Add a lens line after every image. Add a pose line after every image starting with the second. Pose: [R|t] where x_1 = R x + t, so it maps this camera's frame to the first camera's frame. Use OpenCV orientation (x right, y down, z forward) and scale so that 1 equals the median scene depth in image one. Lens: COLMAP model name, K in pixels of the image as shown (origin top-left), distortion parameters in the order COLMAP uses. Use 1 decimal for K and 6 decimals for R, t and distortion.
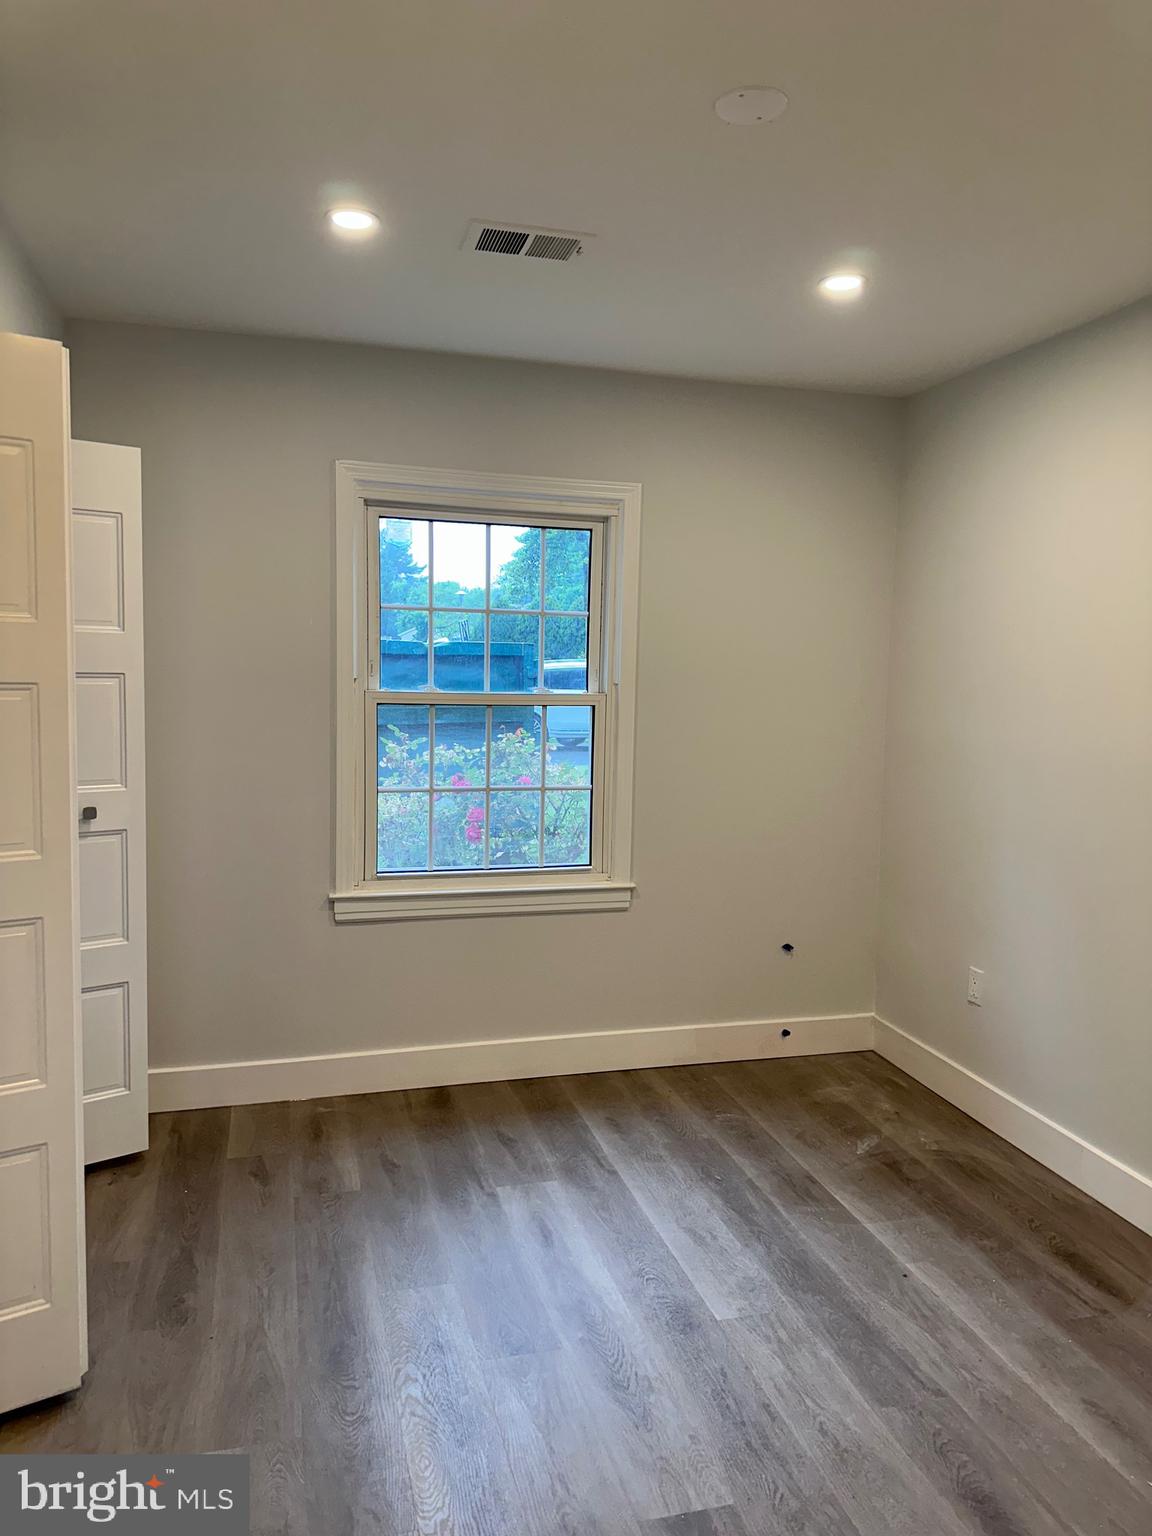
lens RADIAL K [[1086.8, 0, 582.5], [0, 1086.8, 764.3], [0, 0, 1]] dist [0.019574, -0.015336]
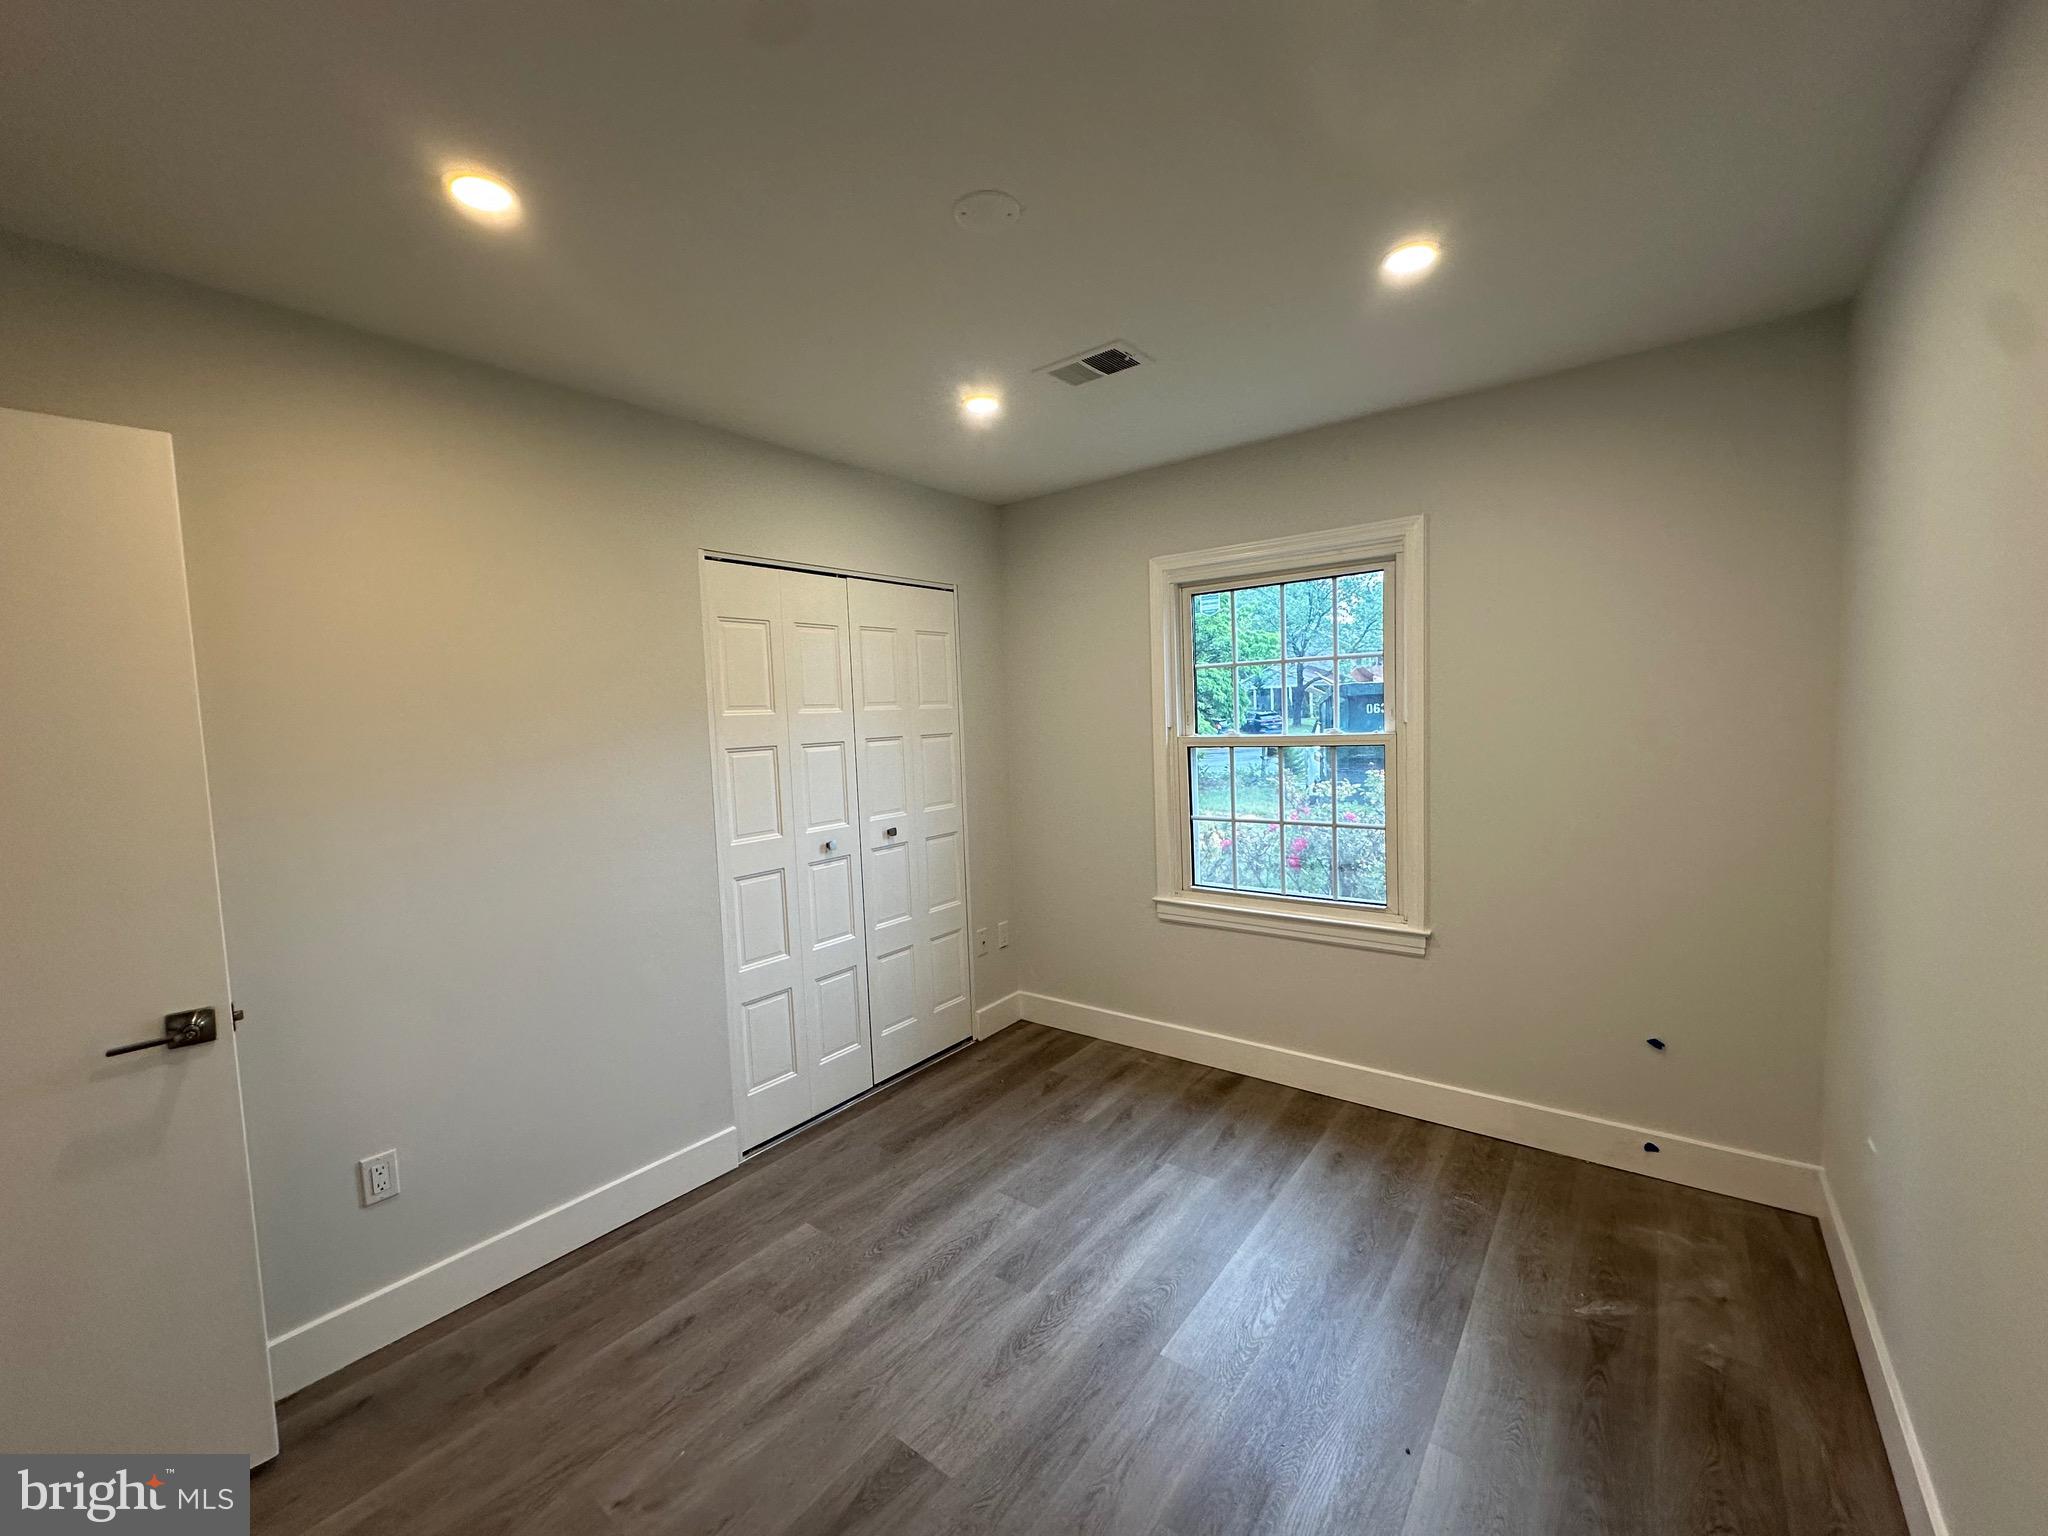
lens RADIAL K [[822.8, 0, 1039.1], [0, 822.8, 785.4], [0, 0, 1]] dist [-0.000997, 0.000177]
pose [[0.604693, 0.031596, -0.795832, 0.465116], [-0.029532, 0.999415, 0.017239, -0.025173], [0.795911, 0.013079, 0.605272, 0.308461]]
